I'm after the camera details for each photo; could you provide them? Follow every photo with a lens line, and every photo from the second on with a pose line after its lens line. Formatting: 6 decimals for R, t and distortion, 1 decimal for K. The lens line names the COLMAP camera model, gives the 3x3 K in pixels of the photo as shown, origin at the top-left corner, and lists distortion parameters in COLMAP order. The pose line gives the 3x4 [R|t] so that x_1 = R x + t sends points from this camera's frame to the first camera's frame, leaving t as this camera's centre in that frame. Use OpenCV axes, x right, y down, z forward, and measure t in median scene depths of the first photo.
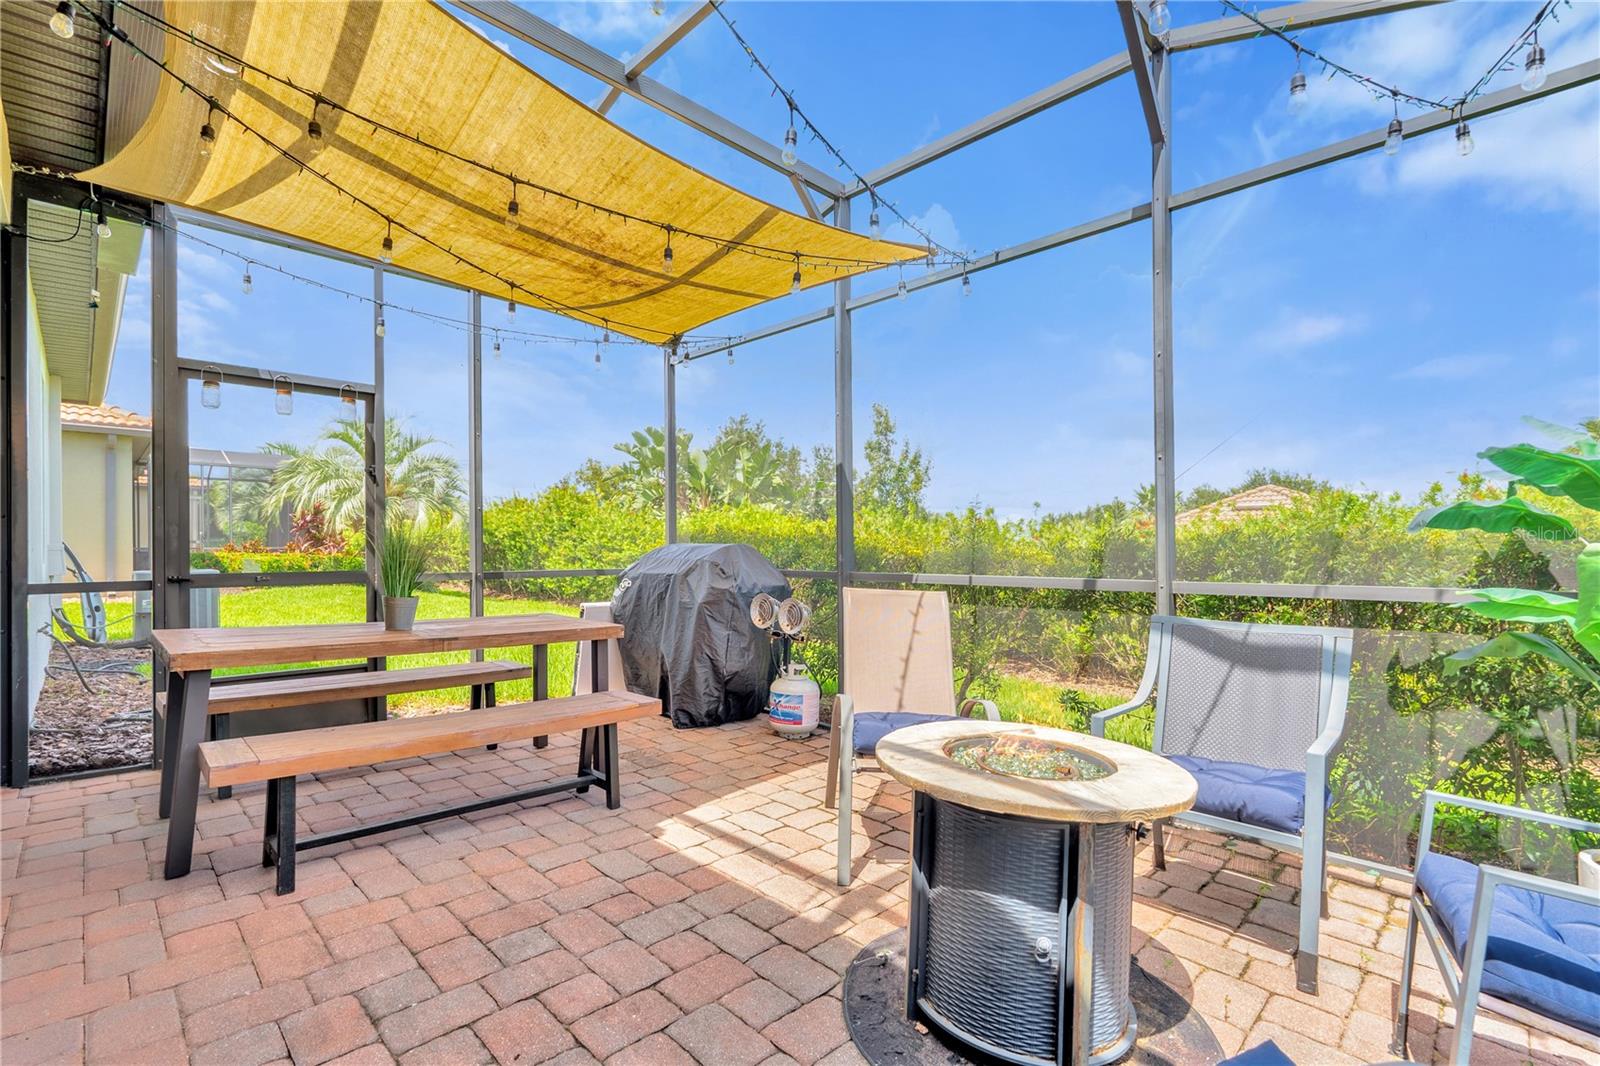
lens RADIAL K [[735.3, 0, 781.3], [0, 735.3, 567.6], [0, 0, 1]] dist [-0.010336, 0.000110]
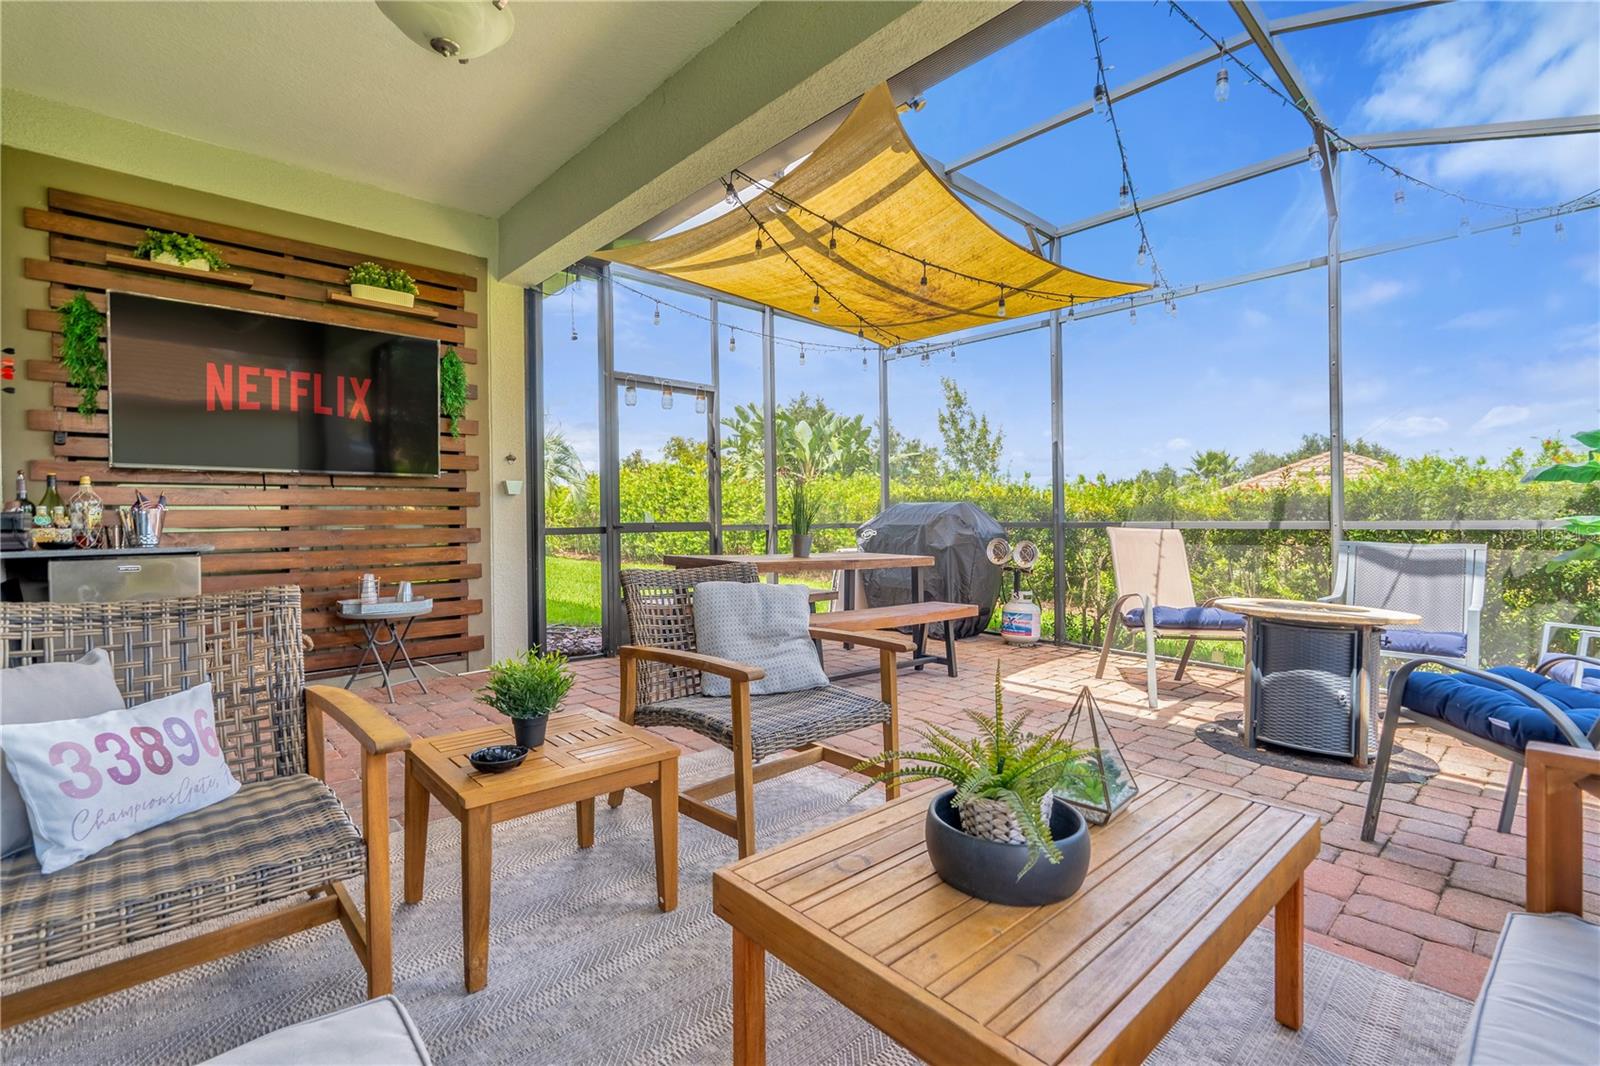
lens RADIAL K [[724.9, 0, 800.0], [0, 724.9, 533.0], [0, 0, 1]] dist [0.001963, 0.000223]
pose [[0.999445, -0.005381, -0.032860, -0.448151], [0.005240, 0.999977, -0.004379, 0.039068], [0.032882, 0.004204, 0.999450, -0.430161]]
